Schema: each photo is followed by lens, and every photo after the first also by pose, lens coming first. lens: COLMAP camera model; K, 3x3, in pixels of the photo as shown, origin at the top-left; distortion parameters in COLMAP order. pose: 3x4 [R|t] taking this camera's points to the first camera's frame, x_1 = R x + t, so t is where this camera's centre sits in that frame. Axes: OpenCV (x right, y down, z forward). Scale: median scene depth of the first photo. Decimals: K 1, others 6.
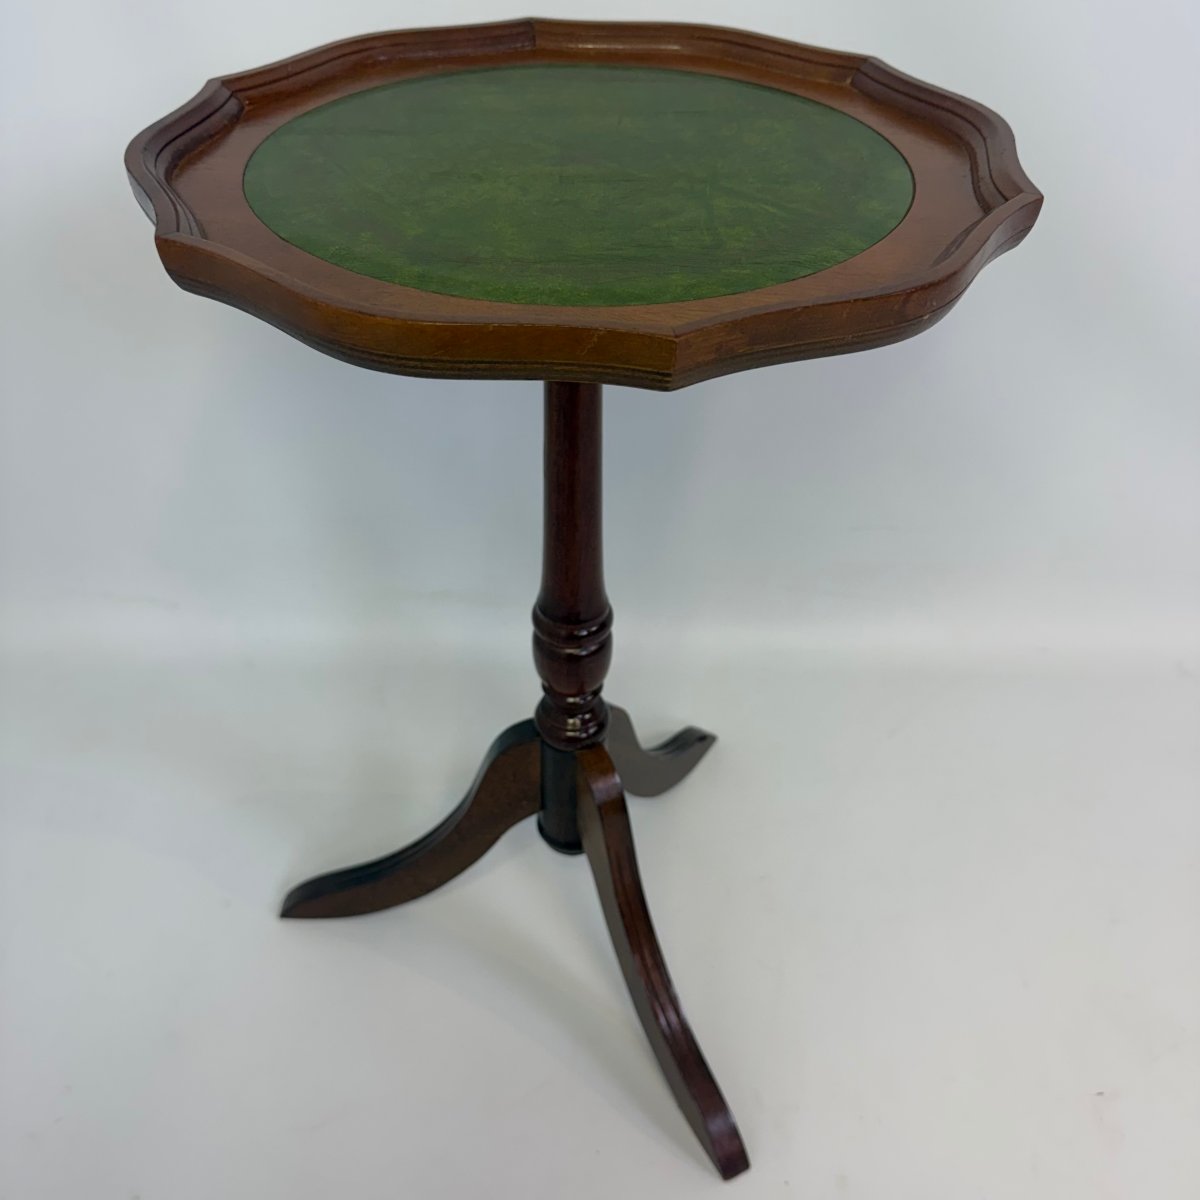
lens RADIAL K [[1144.4, 0, 600.0], [0, 1144.4, 600.0], [0, 0, 1]] dist [0.125289, -0.409718]
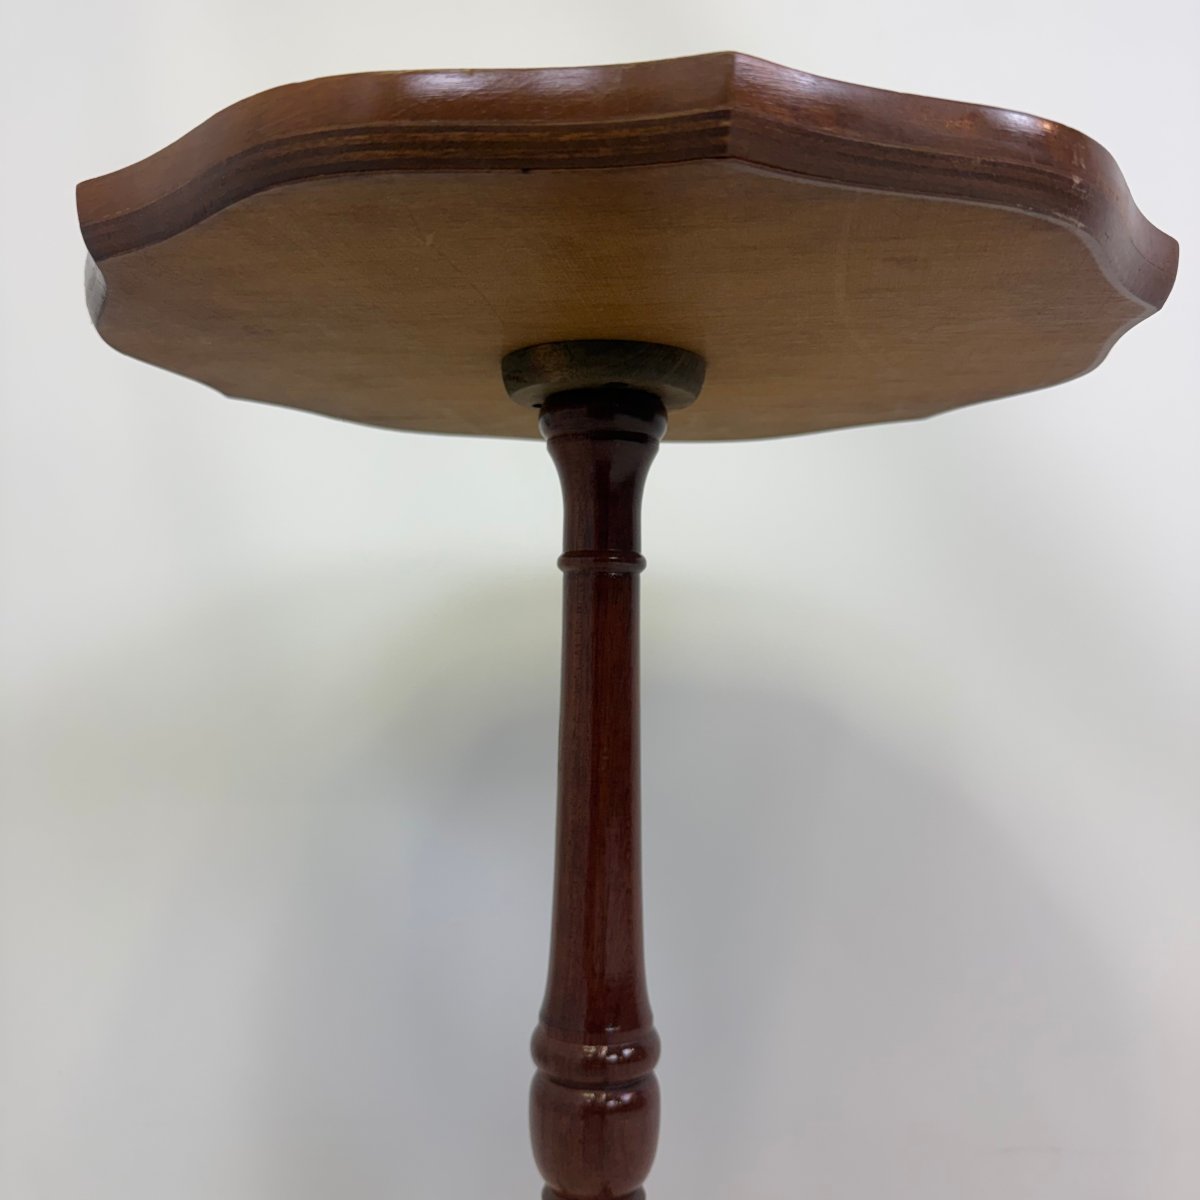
lens RADIAL K [[1144.4, 0, 600.0], [0, 1144.4, 600.0], [0, 0, 1]] dist [0.125289, -0.409718]
pose [[0.998934, -0.000506, -0.046158, 0.009401], [-0.029712, 0.758211, -0.651332, 0.260351], [0.035327, 0.652009, 0.757387, 0.370130]]
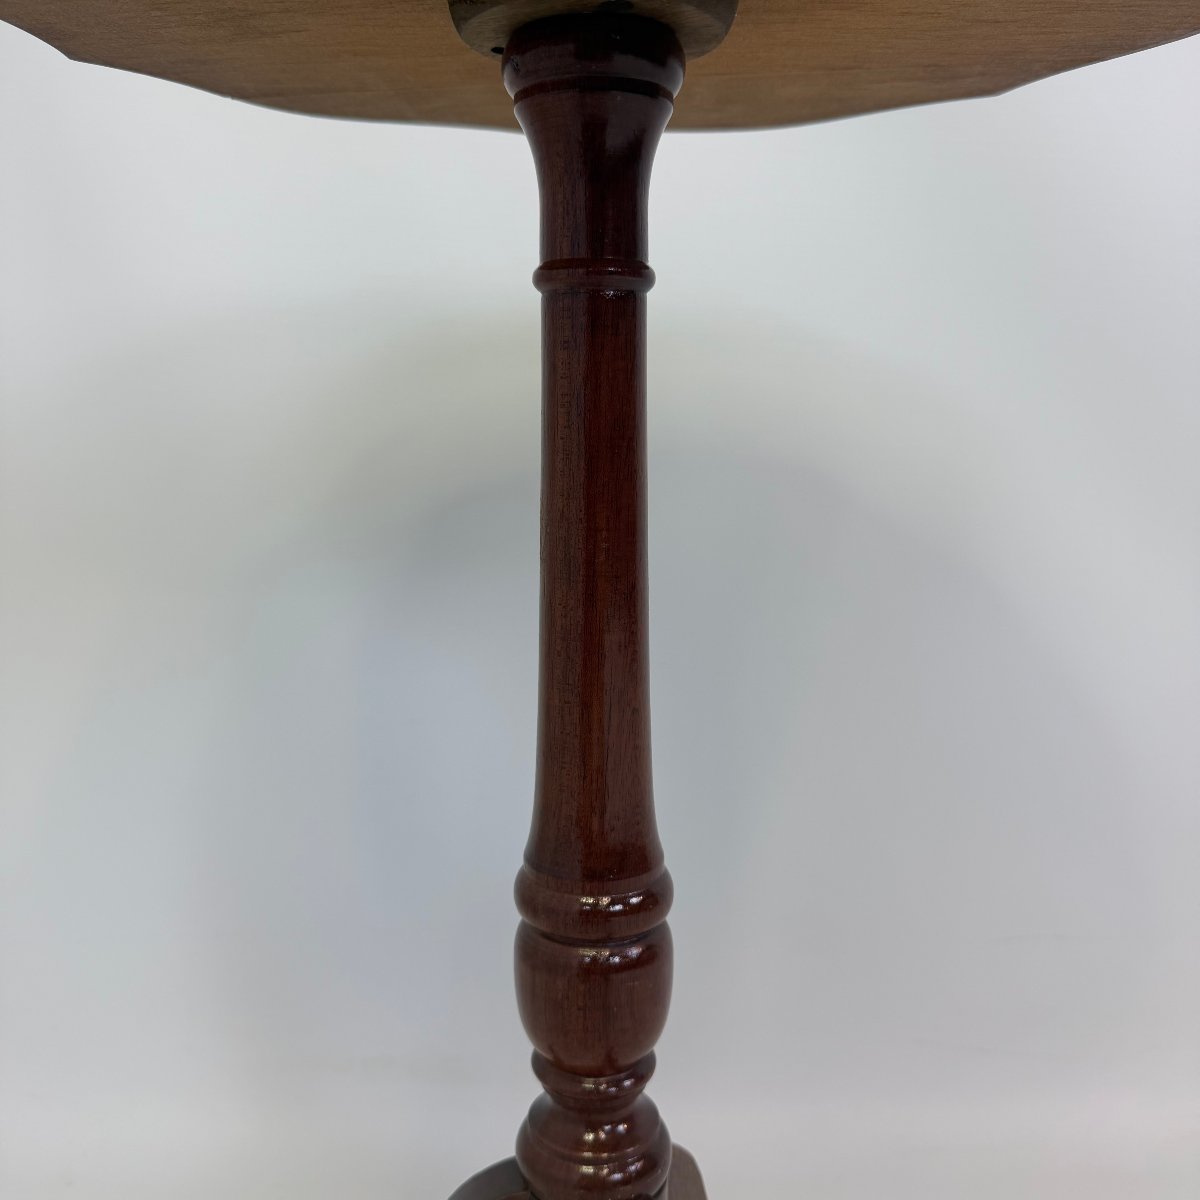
lens RADIAL K [[1144.4, 0, 600.0], [0, 1144.4, 600.0], [0, 0, 1]] dist [0.125289, -0.409718]
pose [[0.999894, -0.011693, -0.008651, -0.015484], [0.005980, 0.872641, -0.488326, 0.165464], [0.013259, 0.488223, 0.872618, 0.502994]]
